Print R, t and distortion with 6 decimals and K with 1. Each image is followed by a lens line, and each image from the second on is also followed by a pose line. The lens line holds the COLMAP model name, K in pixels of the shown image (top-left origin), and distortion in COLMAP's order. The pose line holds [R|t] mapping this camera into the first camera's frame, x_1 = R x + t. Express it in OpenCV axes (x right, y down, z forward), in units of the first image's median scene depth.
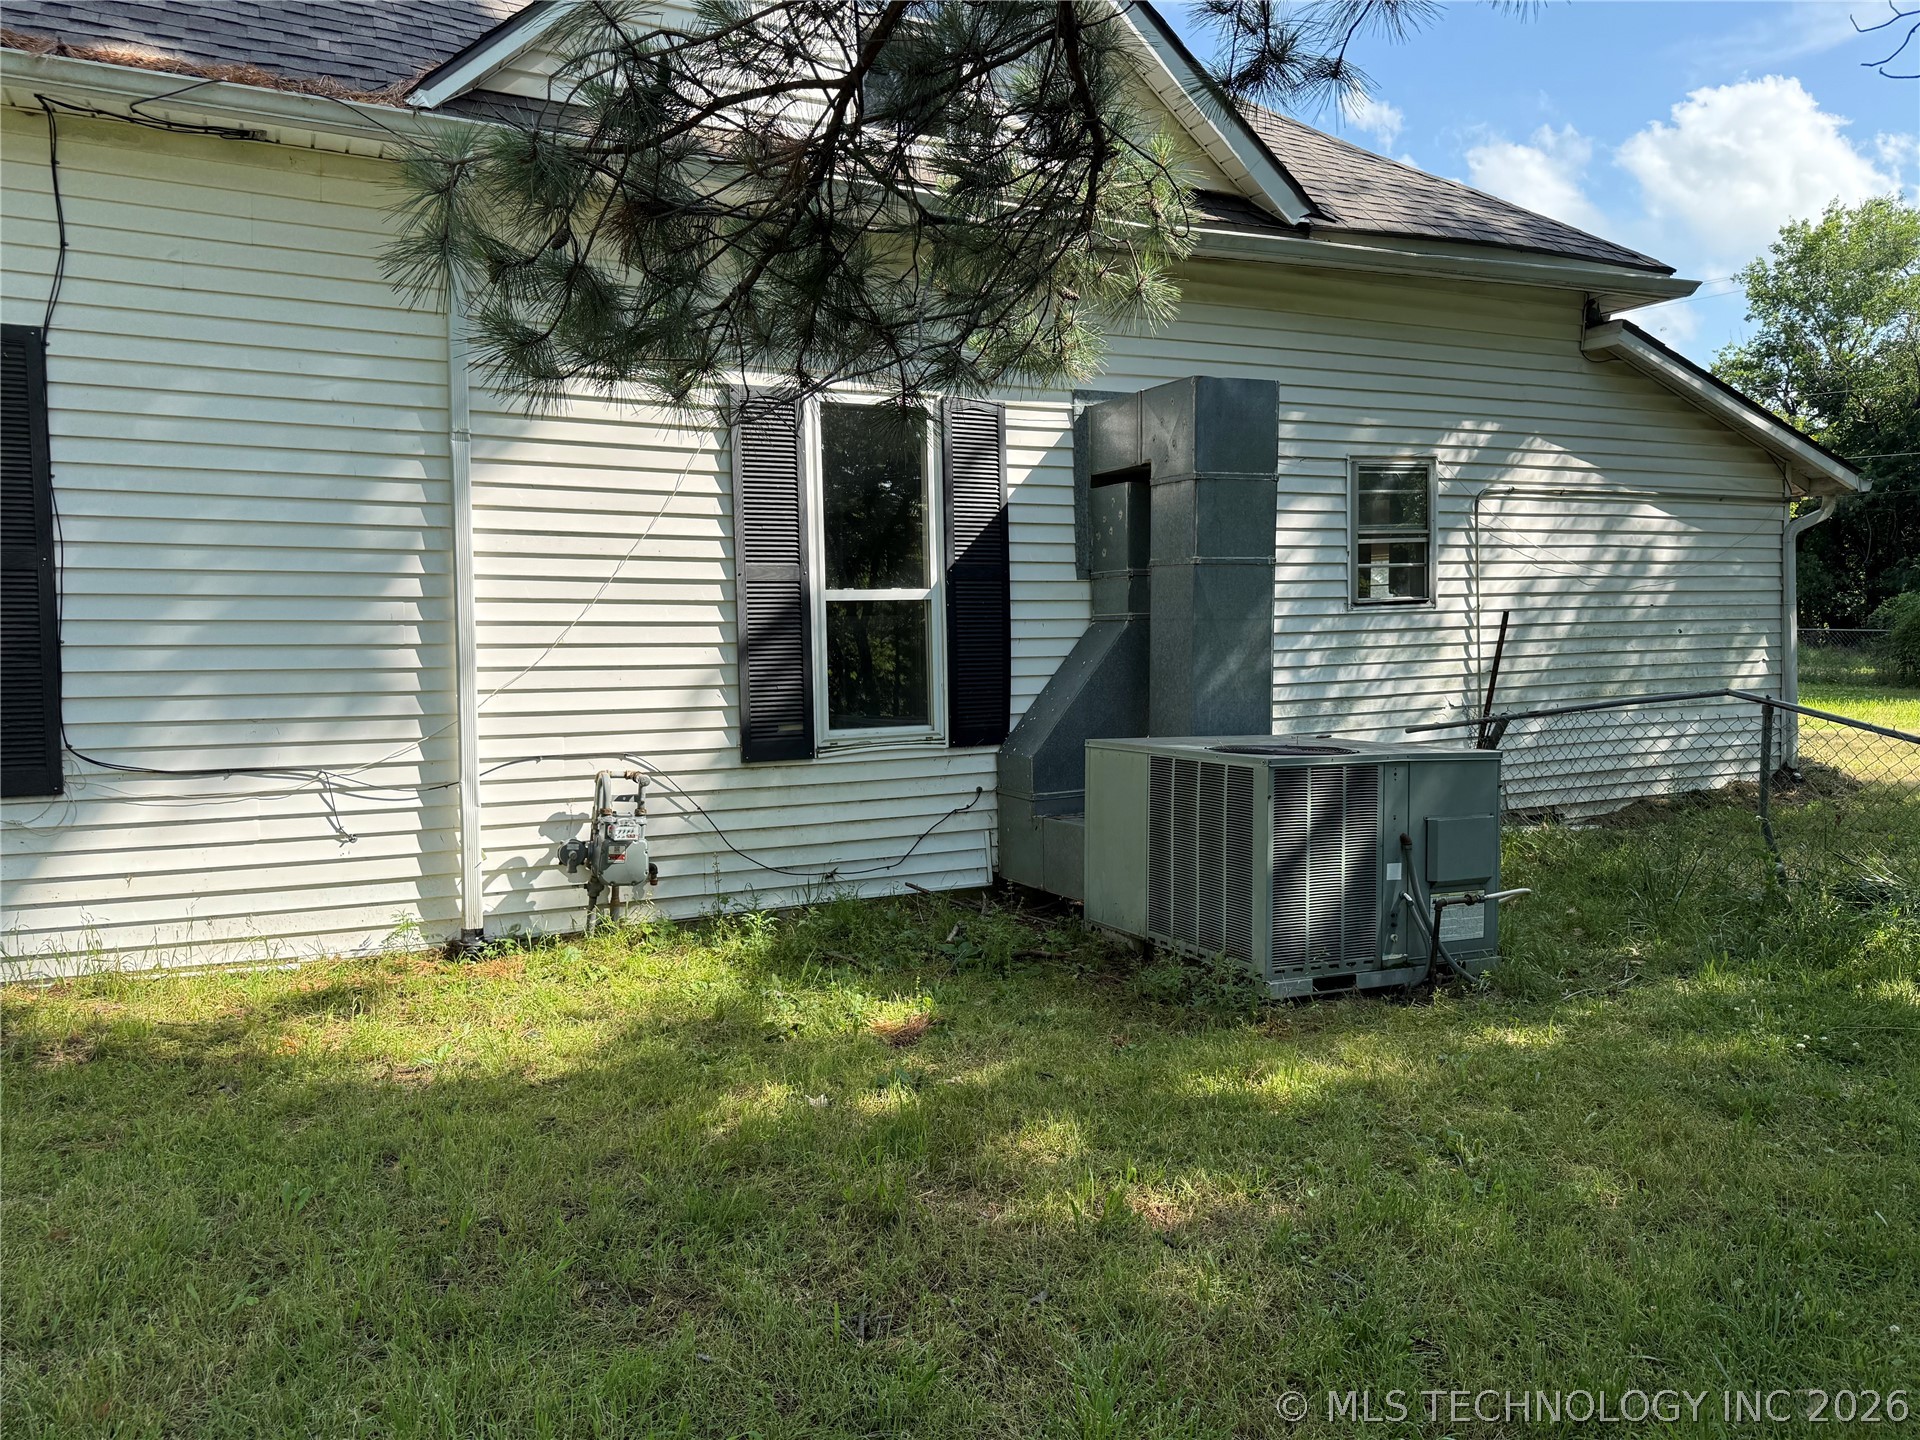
lens RADIAL K [[1368.6, 0, 942.7], [0, 1368.6, 726.8], [0, 0, 1]] dist [0.044566, -0.046090]
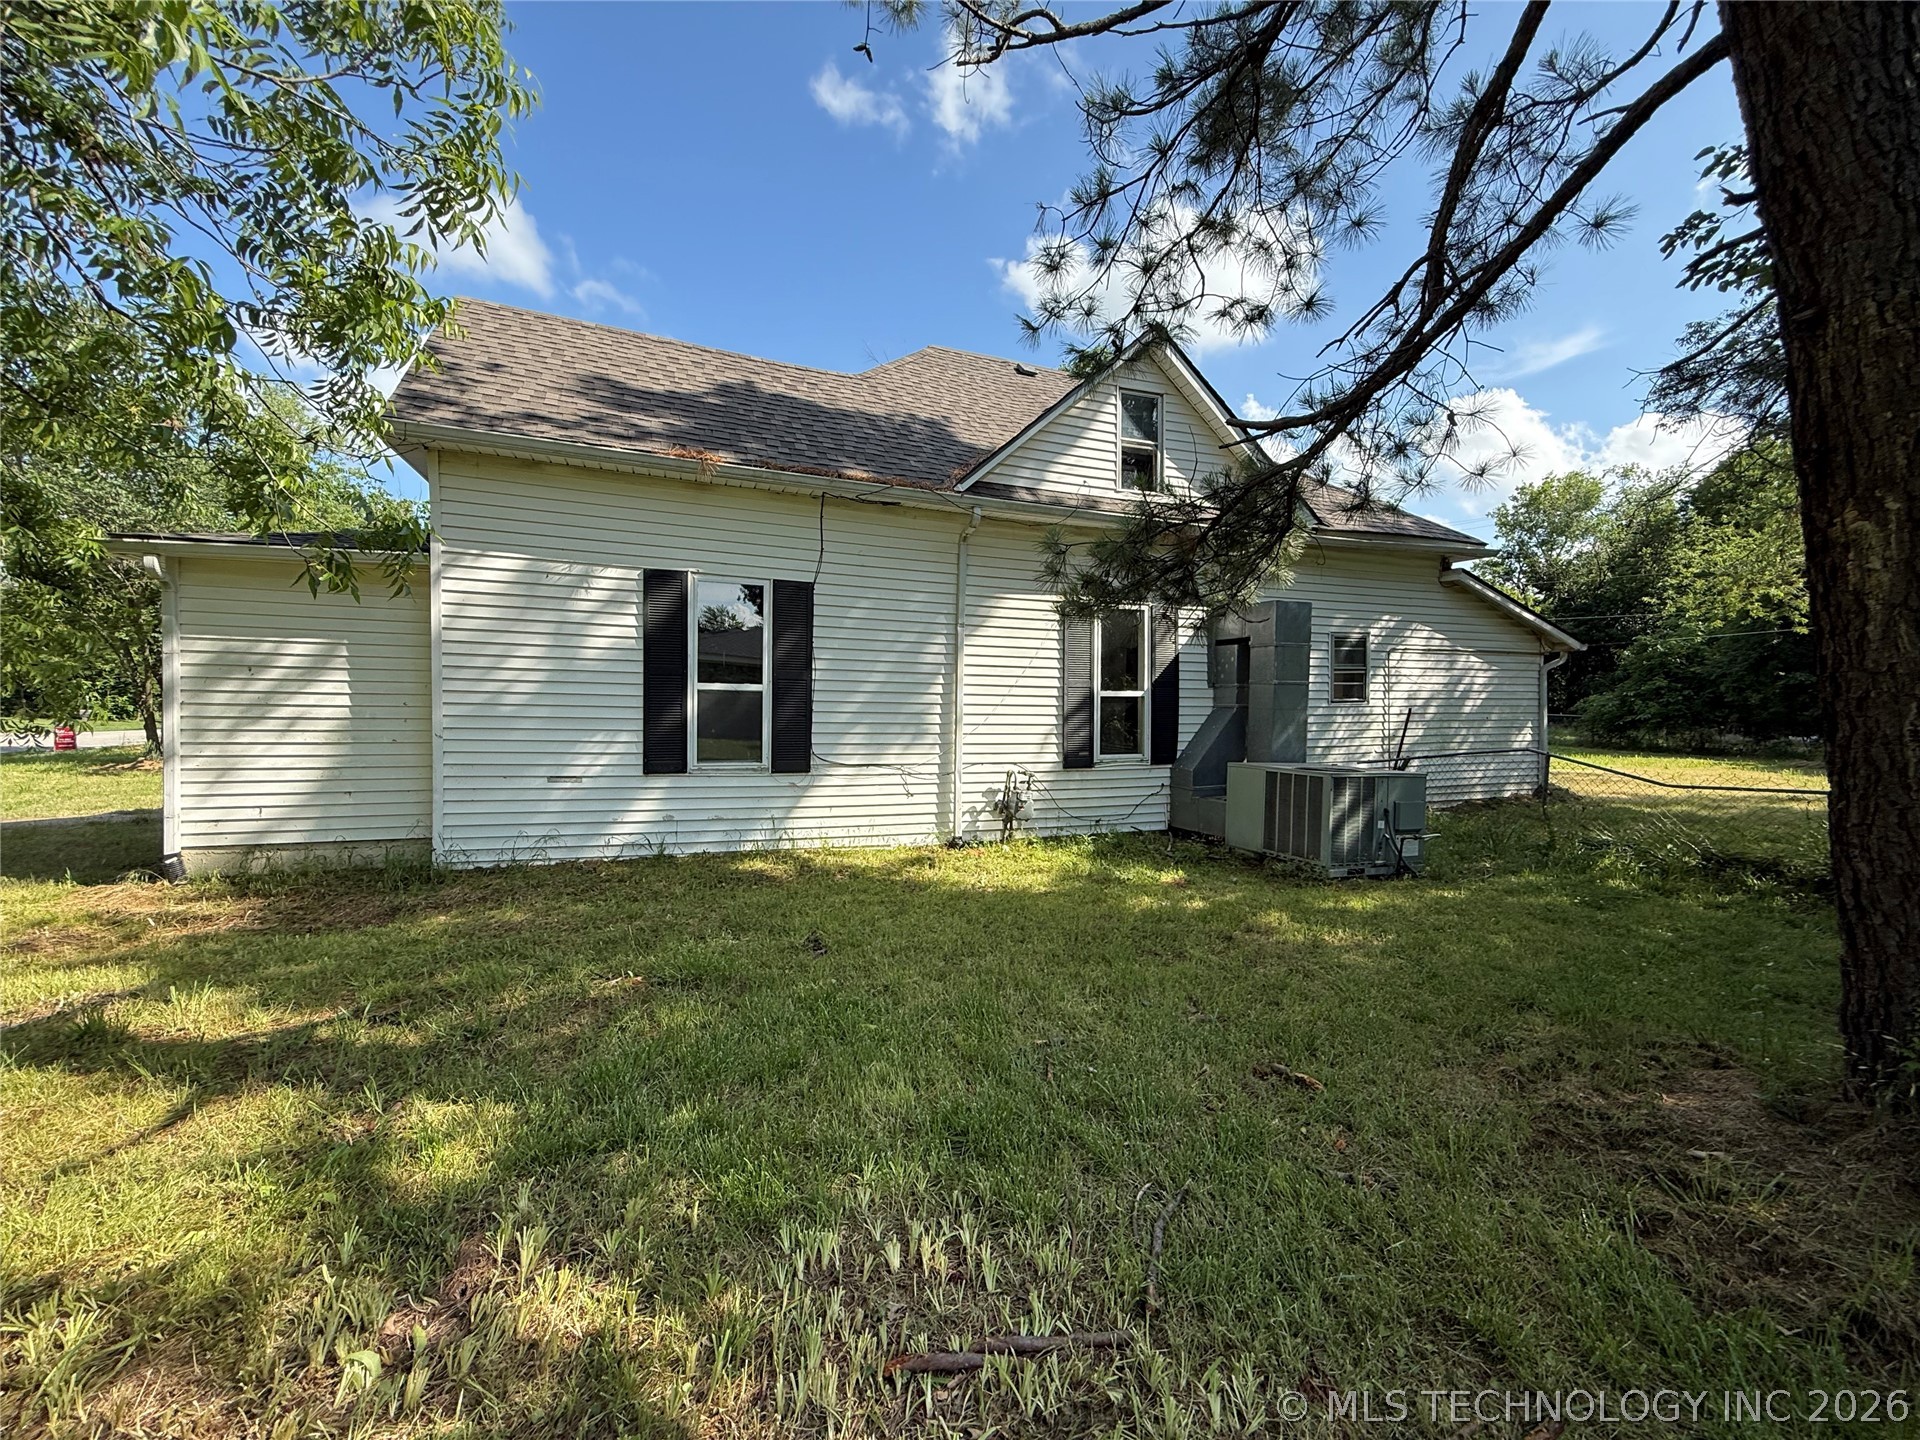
lens RADIAL K [[771.4, 0, 955.4], [0, 771.4, 722.2], [0, 0, 1]] dist [0.003632, 0.001129]
pose [[0.996643, 0.026366, -0.077513, -0.226478], [-0.029416, 0.998827, -0.038468, 0.004561], [0.076408, 0.040619, 0.996249, -0.271981]]
